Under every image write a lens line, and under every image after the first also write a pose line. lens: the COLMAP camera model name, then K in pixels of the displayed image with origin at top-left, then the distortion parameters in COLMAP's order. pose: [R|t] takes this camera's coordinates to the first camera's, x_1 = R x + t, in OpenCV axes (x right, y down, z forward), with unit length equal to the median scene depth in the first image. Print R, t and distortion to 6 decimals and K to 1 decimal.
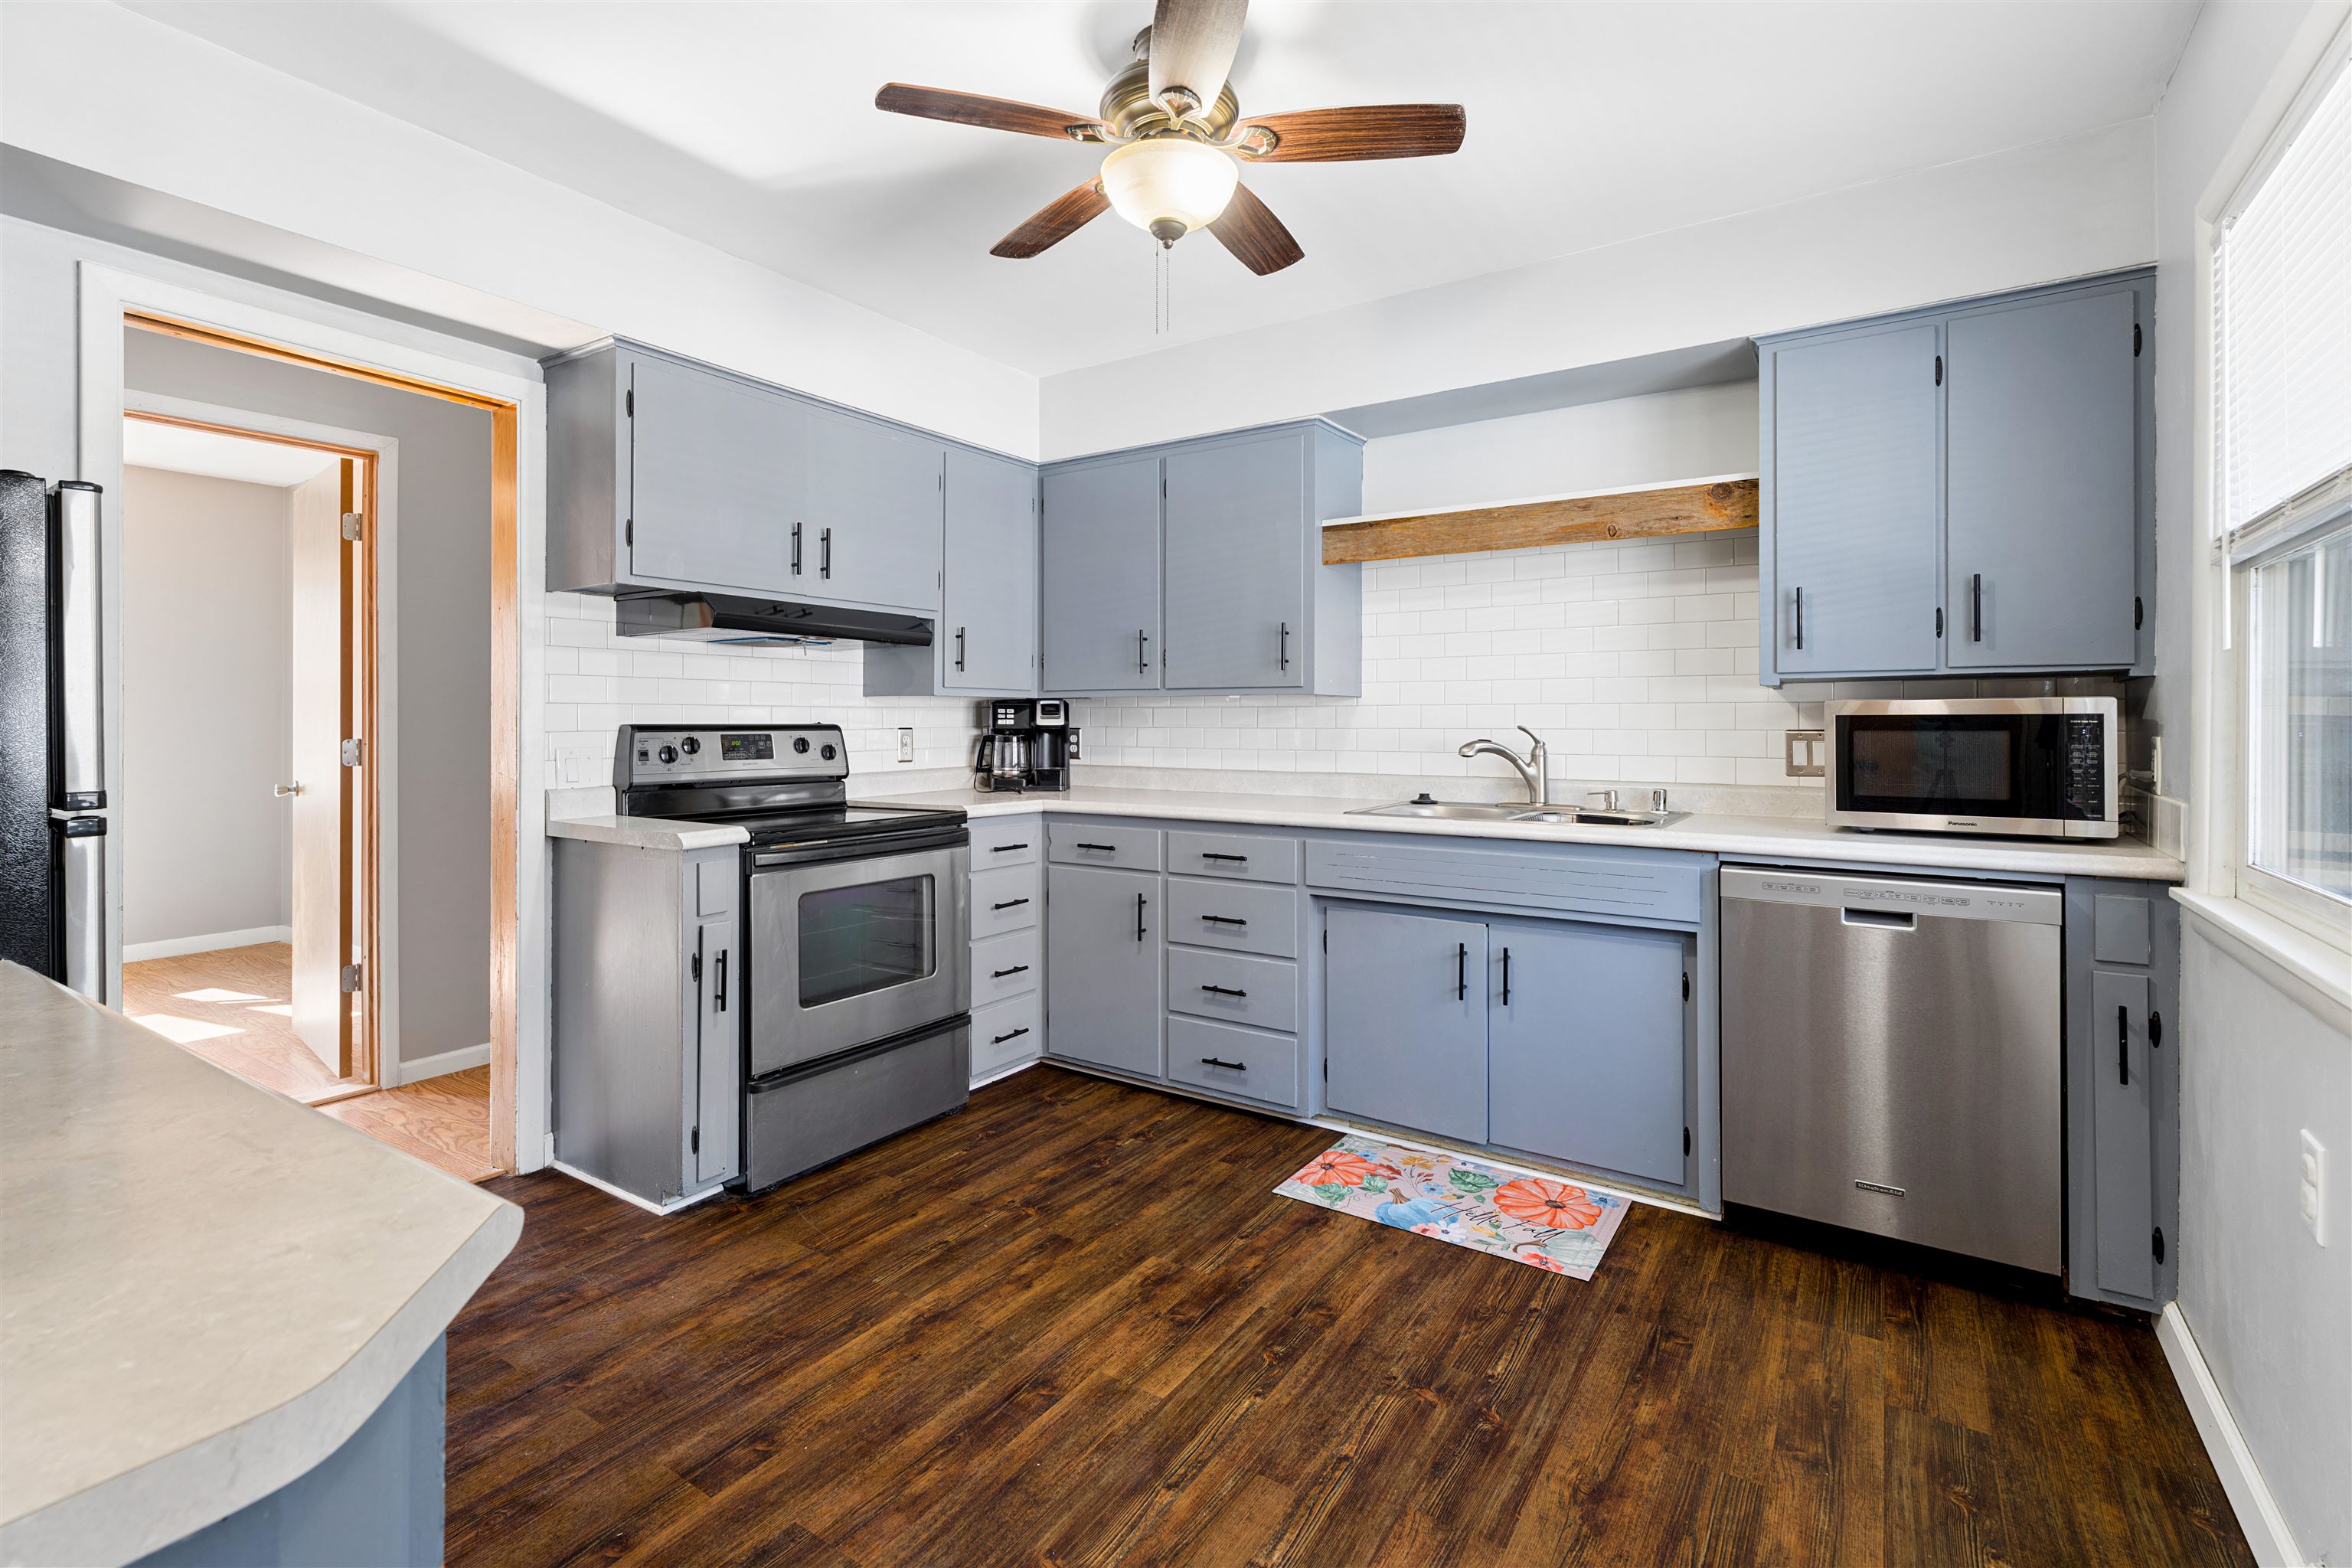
lens RADIAL K [[1072.6, 0, 1168.4], [0, 1072.6, 703.8], [0, 0, 1]] dist [0.001939, 0.001034]
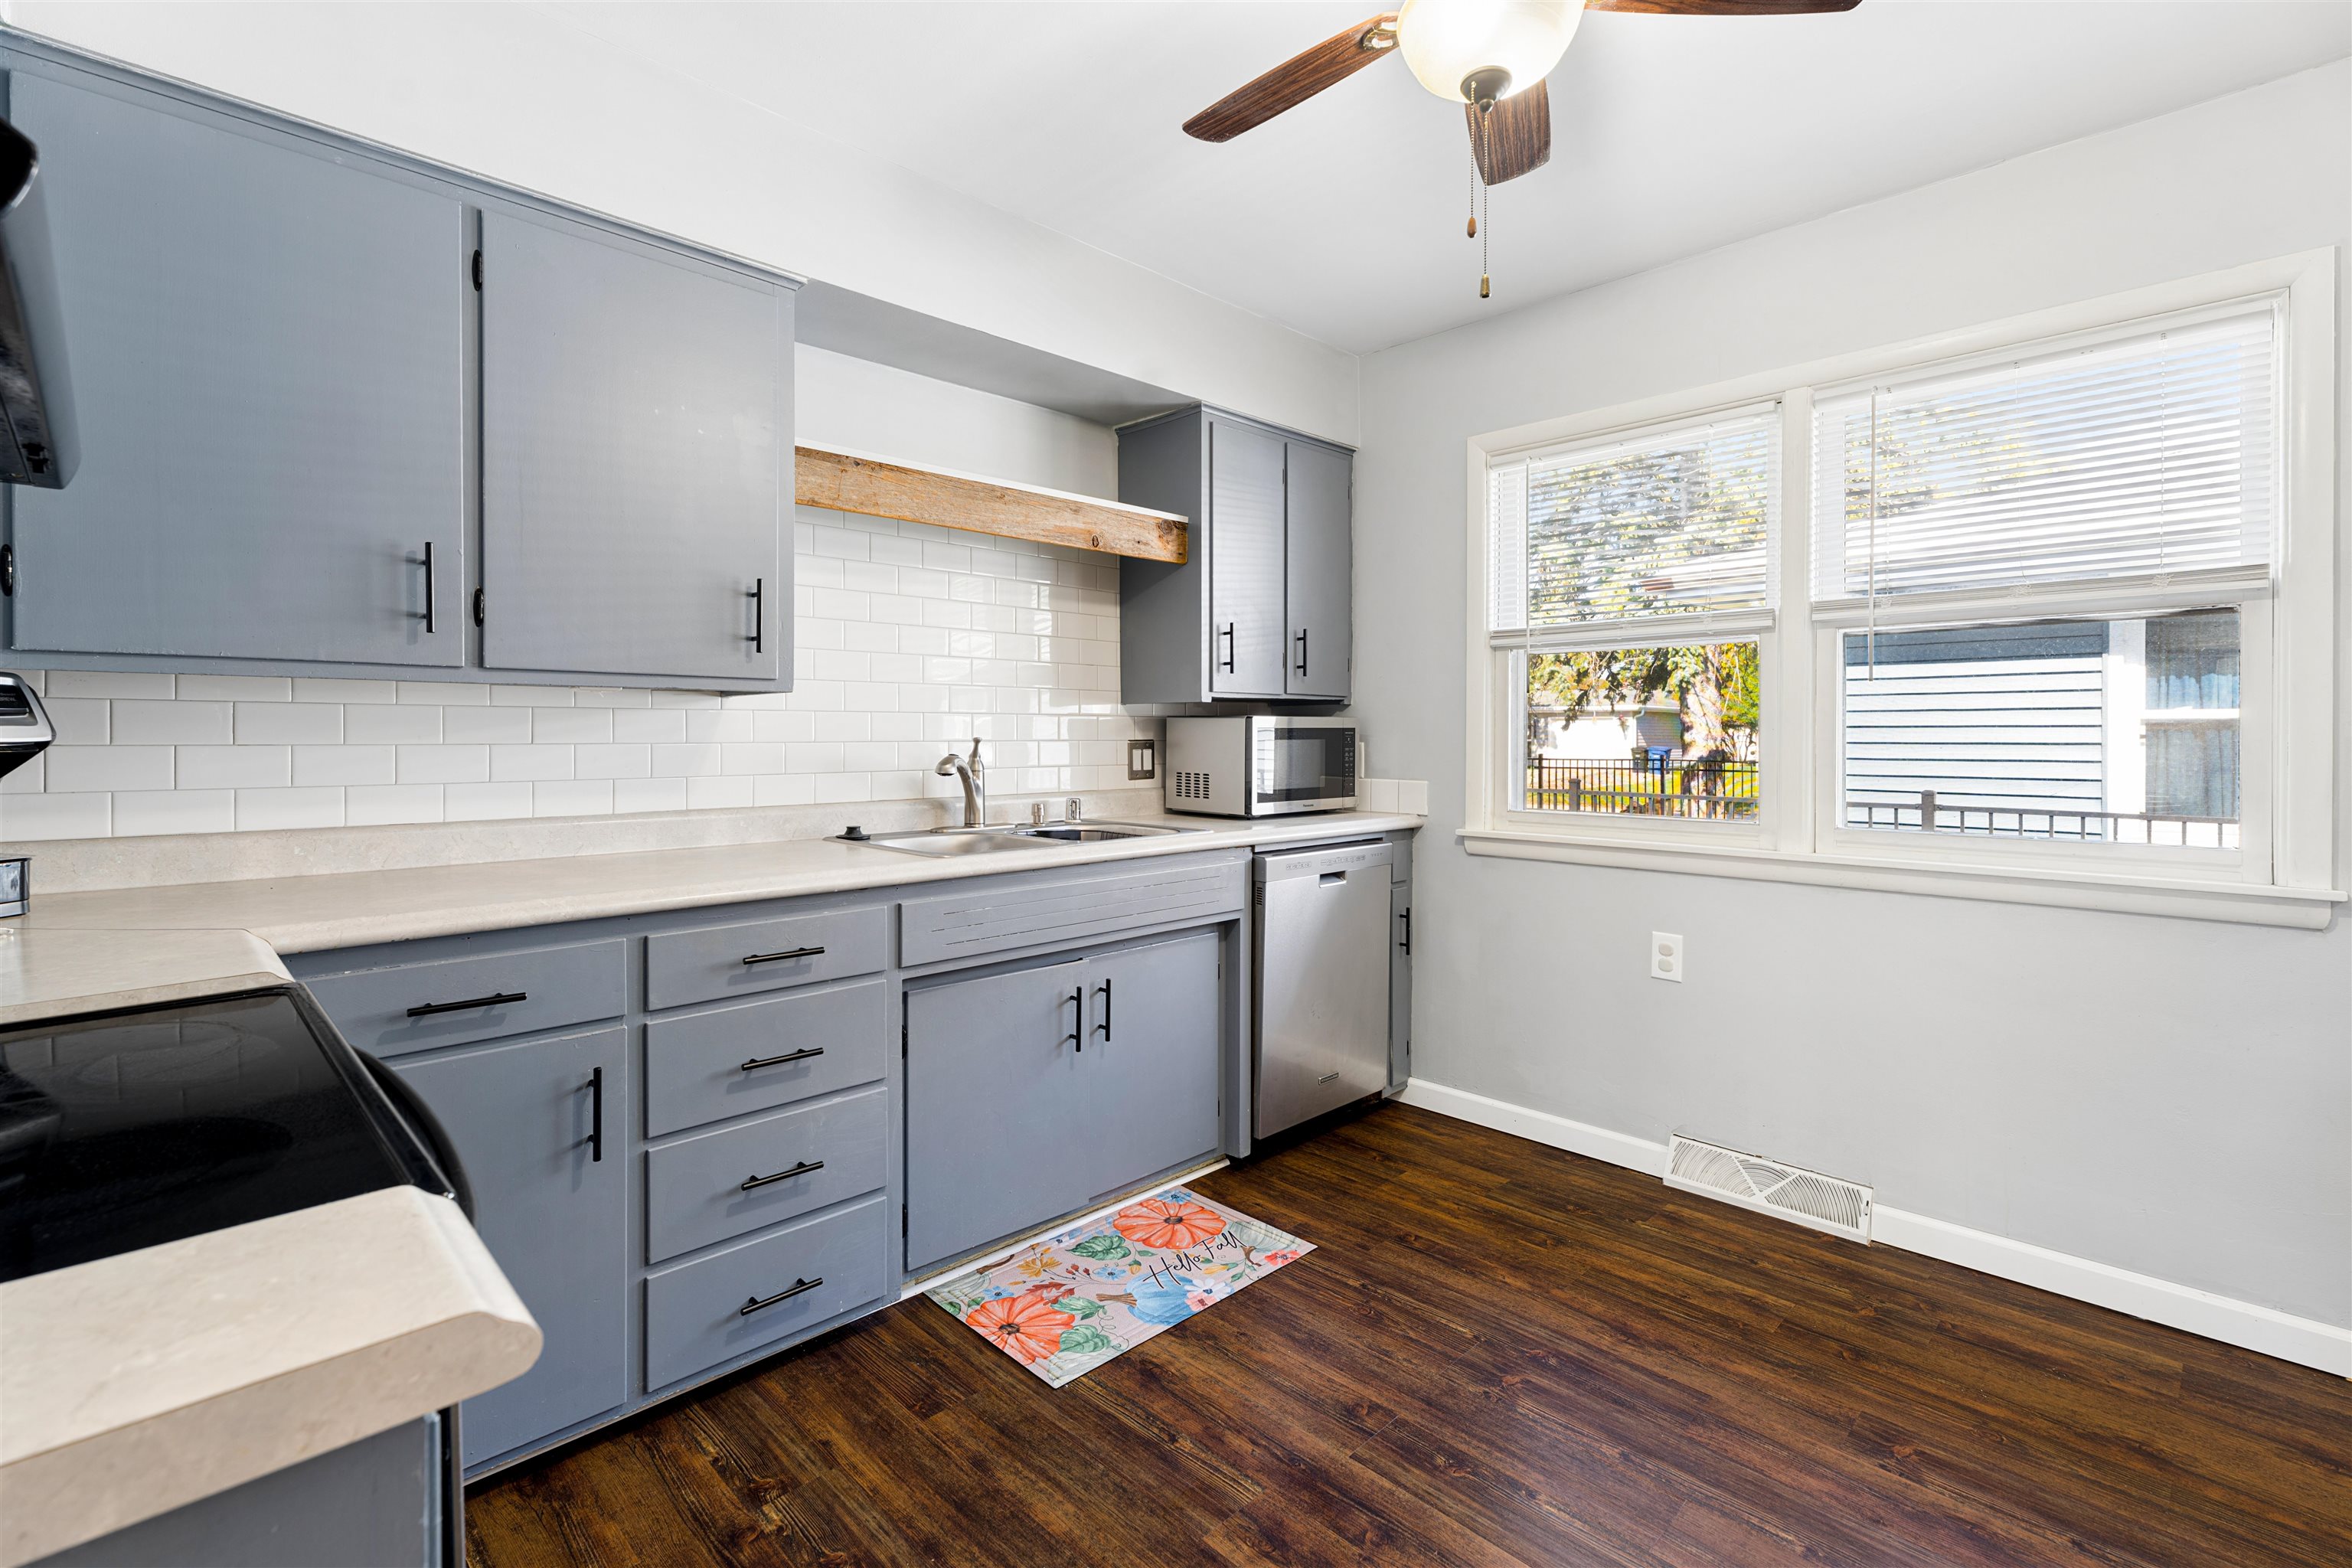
lens RADIAL K [[1056.1, 0, 1182.2], [0, 1056.1, 734.9], [0, 0, 1]] dist [-0.000381, 0.000216]
pose [[0.199492, -0.002030, 0.979897, -0.619641], [-0.015850, 0.999860, 0.005298, 0.014042], [-0.979771, -0.016589, 0.199432, 0.842413]]
